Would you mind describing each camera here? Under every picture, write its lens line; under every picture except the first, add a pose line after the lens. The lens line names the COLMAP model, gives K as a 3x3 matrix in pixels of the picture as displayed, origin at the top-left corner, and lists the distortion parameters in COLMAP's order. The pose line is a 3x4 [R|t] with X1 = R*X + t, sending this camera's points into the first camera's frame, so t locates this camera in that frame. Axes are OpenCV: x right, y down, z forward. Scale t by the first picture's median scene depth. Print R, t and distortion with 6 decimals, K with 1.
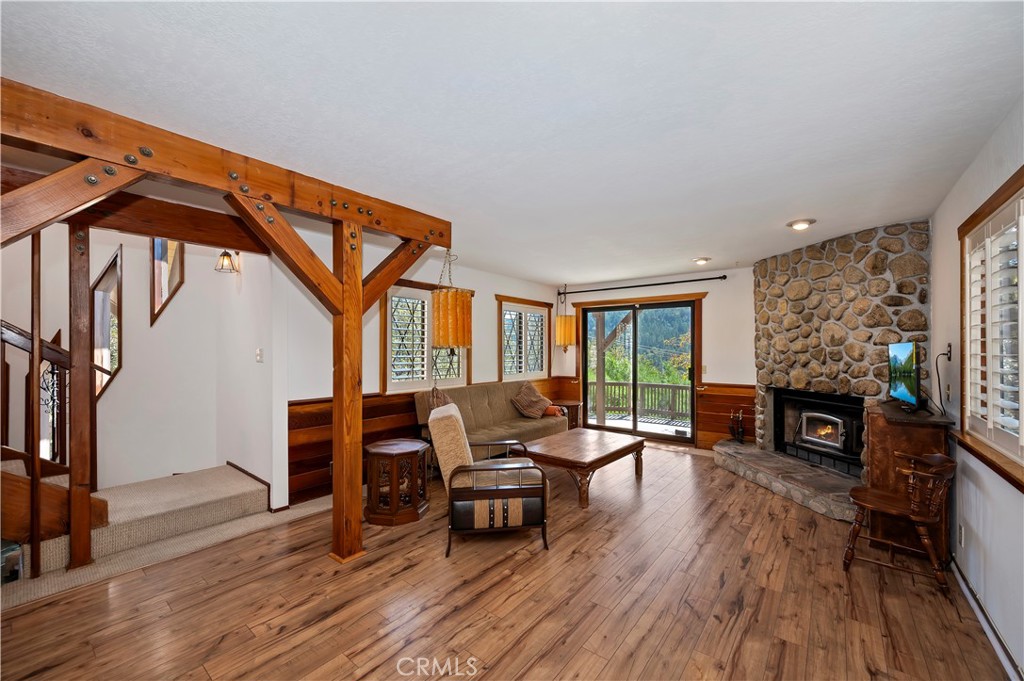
lens RADIAL K [[407.8, 0, 515.4], [0, 407.8, 345.0], [0, 0, 1]] dist [-0.001612, -0.000340]
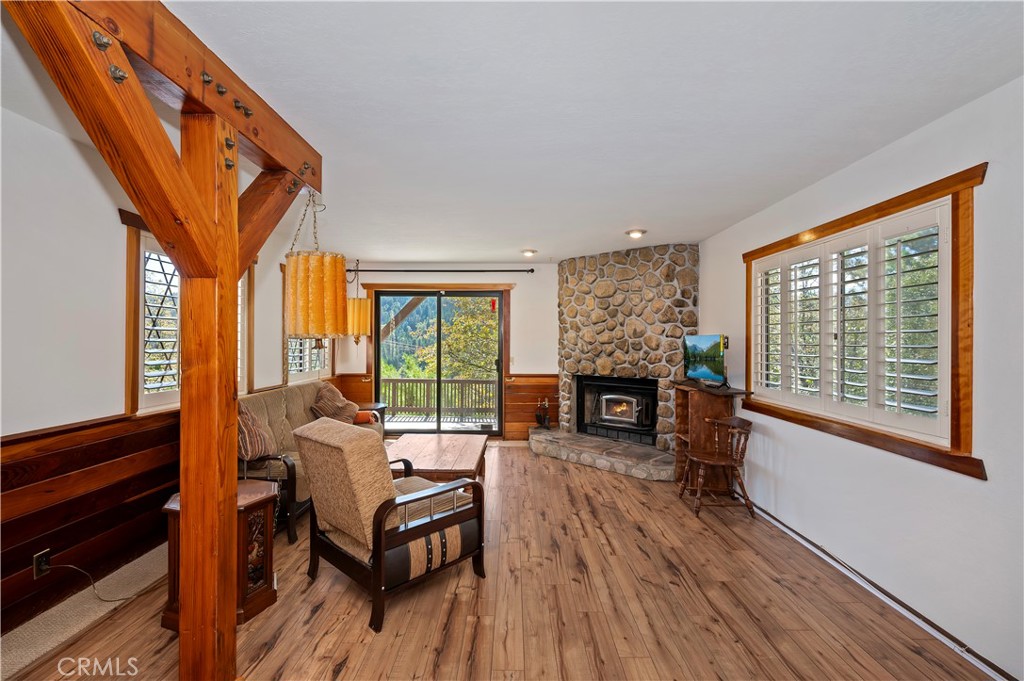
lens RADIAL K [[460.0, 0, 513.1], [0, 460.0, 336.3], [0, 0, 1]] dist [-0.003280, -0.000525]
pose [[0.784337, 0.007509, 0.620289, -0.345647], [-0.007948, 0.999966, -0.002055, 0.003702], [-0.620284, -0.003318, 0.784370, 0.163864]]
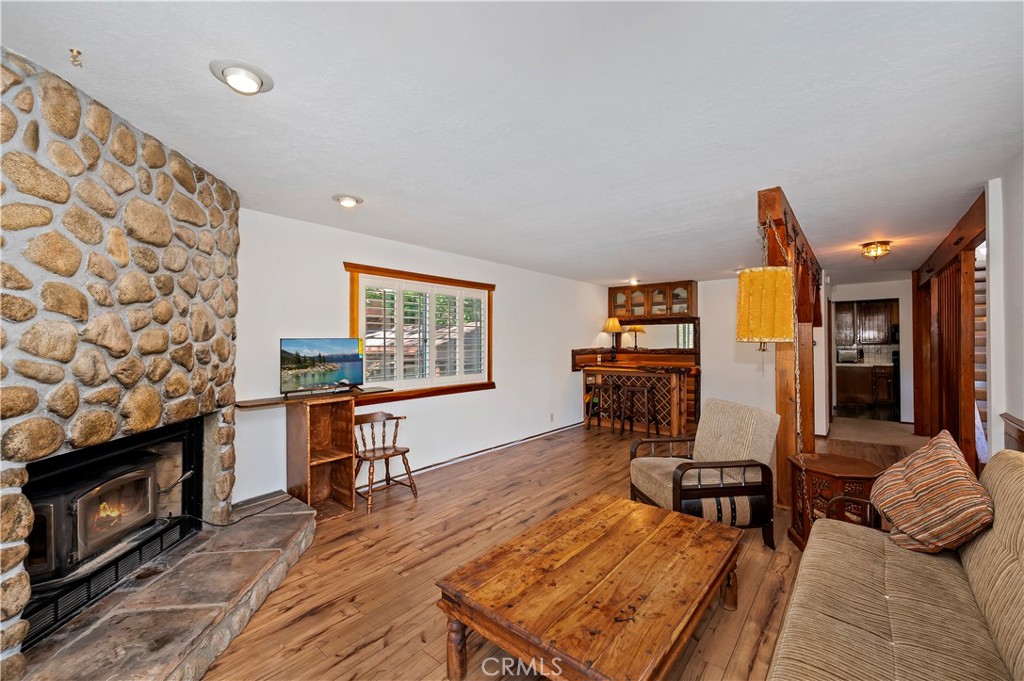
lens RADIAL K [[405.3, 0, 514.6], [0, 405.3, 338.5], [0, 0, 1]] dist [-0.001330, -0.000110]
pose [[-0.999464, 0.005596, 0.032253, 0.280786], [0.005061, 0.999849, -0.016634, 0.012281], [-0.032341, -0.016461, -0.999341, 1.639260]]
